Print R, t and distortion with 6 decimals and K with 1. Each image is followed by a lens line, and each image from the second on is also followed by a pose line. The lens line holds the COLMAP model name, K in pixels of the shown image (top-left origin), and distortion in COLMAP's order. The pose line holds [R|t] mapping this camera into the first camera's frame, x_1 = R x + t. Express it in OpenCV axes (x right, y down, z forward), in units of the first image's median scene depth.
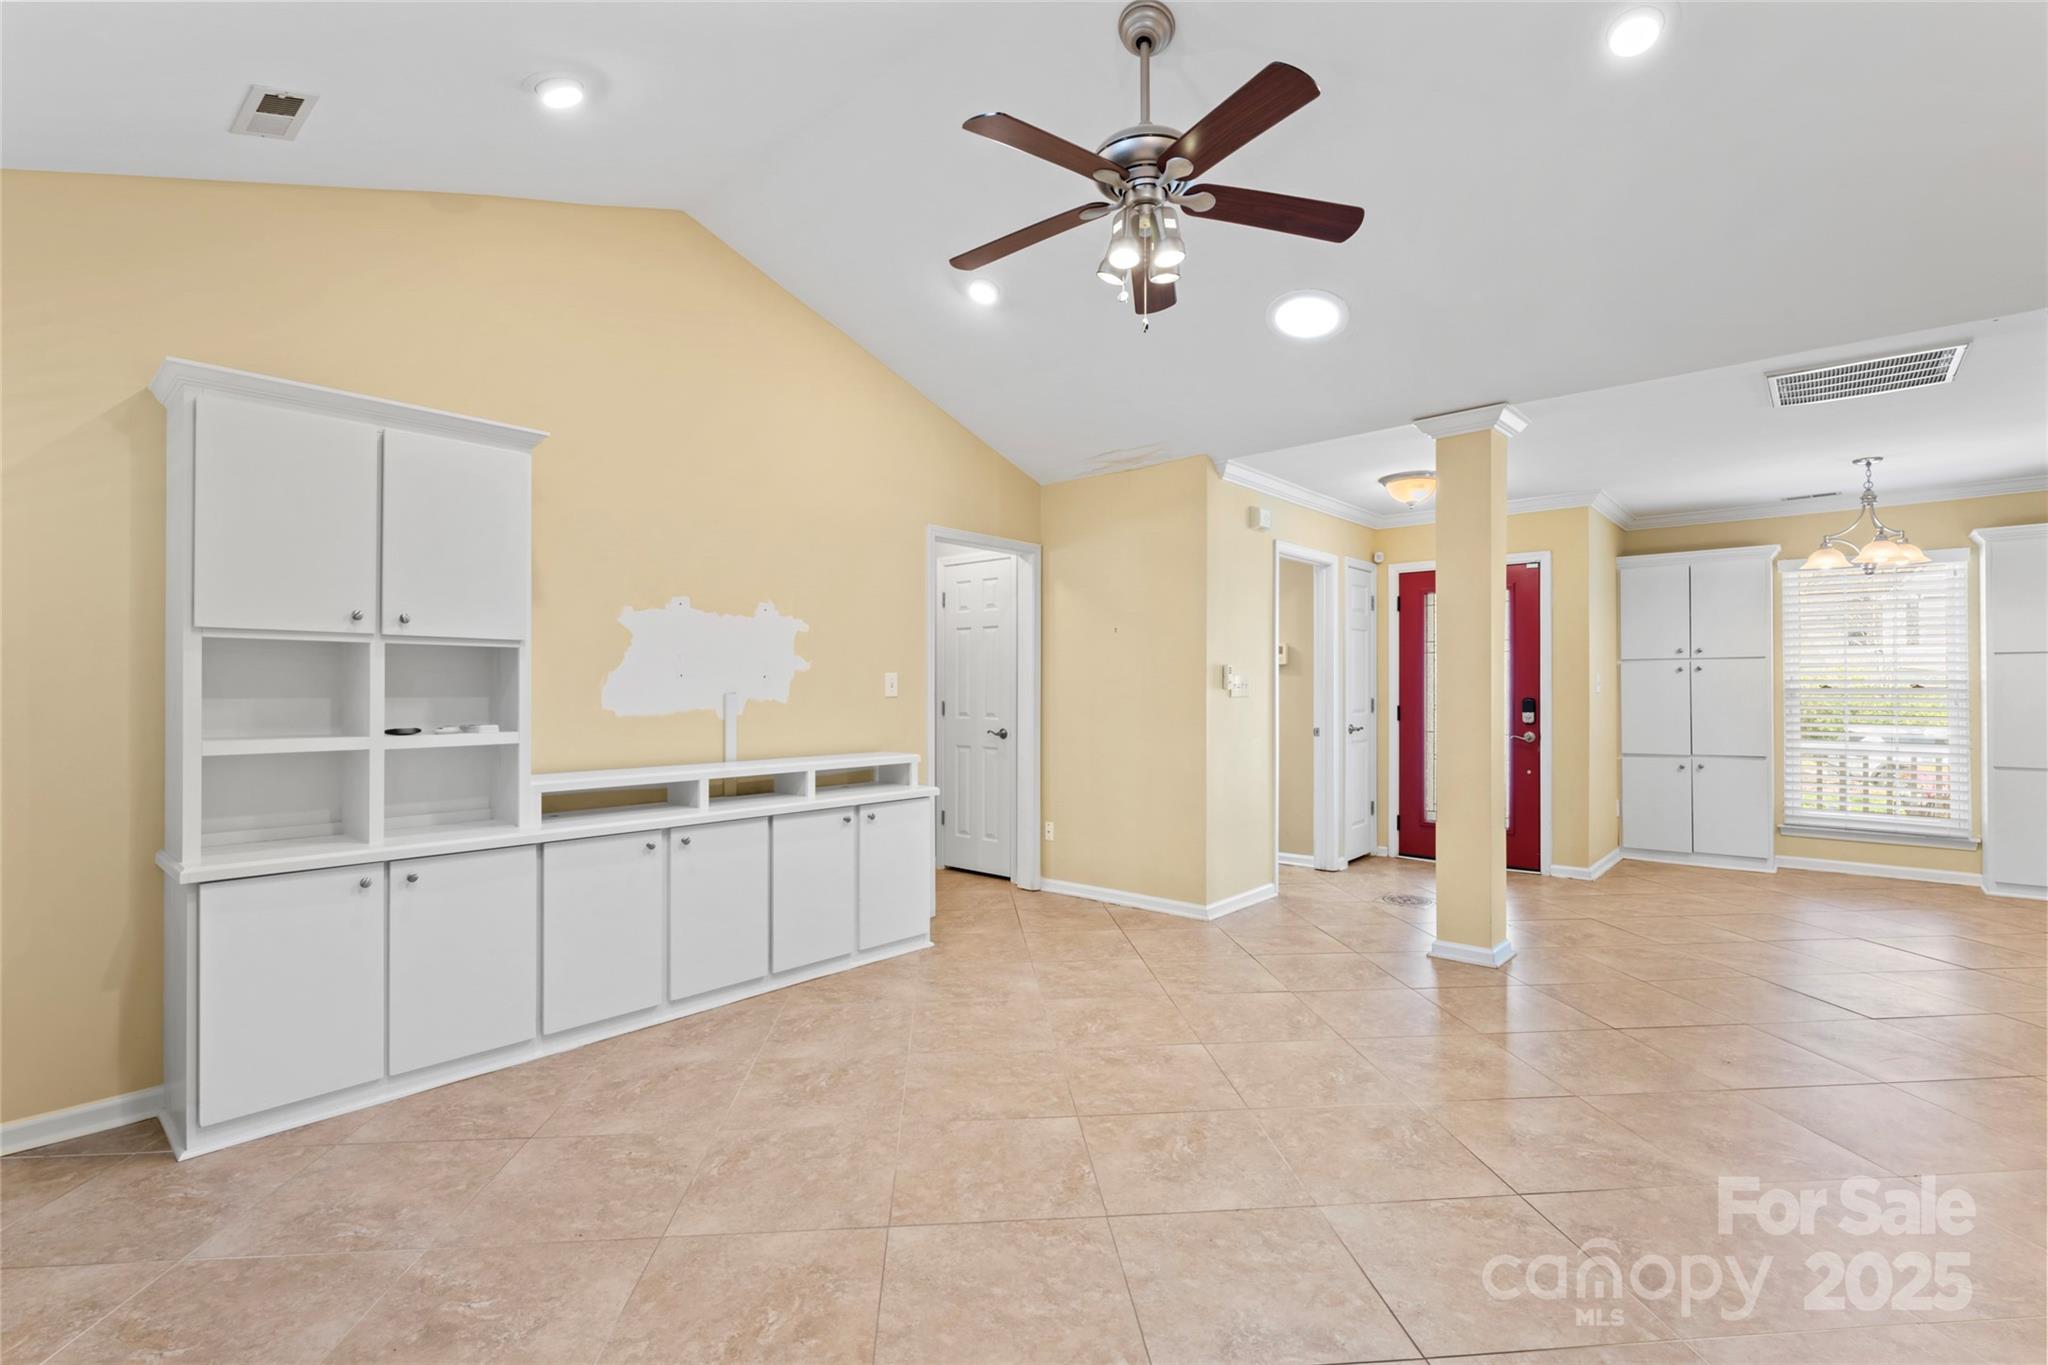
lens RADIAL K [[930.5, 0, 1022.4], [0, 930.5, 684.4], [0, 0, 1]] dist [-0.001748, -0.000792]
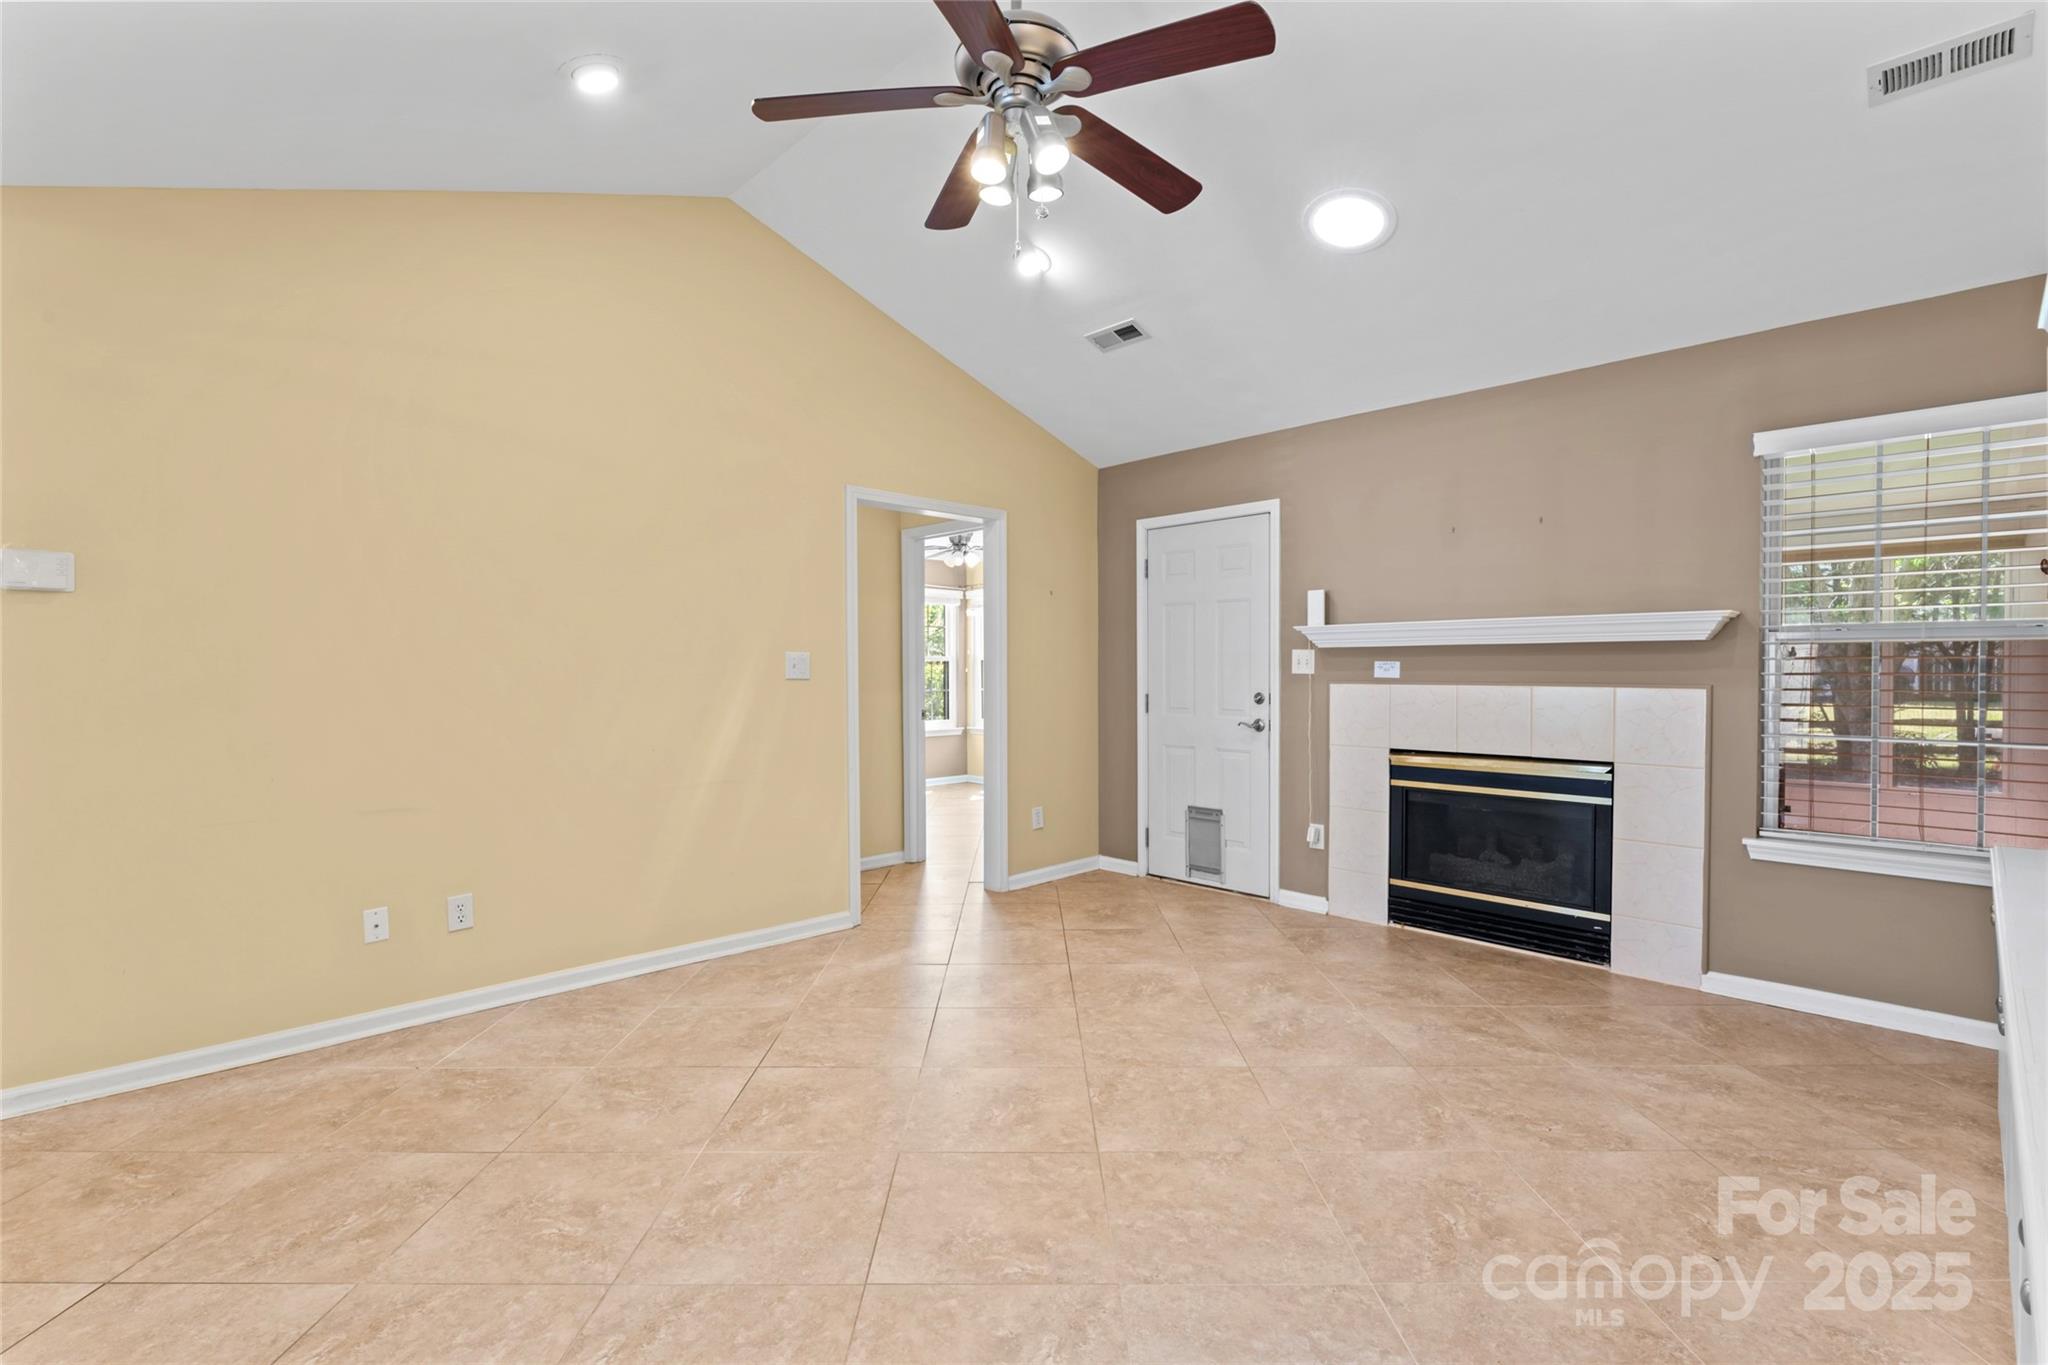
lens RADIAL K [[930.5, 0, 1021.9], [0, 930.5, 682.1], [0, 0, 1]] dist [-0.001748, -0.000792]
pose [[-0.996826, 0.001848, 0.079594, 0.063934], [0.002360, 0.999977, 0.006340, 0.013129], [-0.079581, 0.006507, -0.996807, 1.999631]]
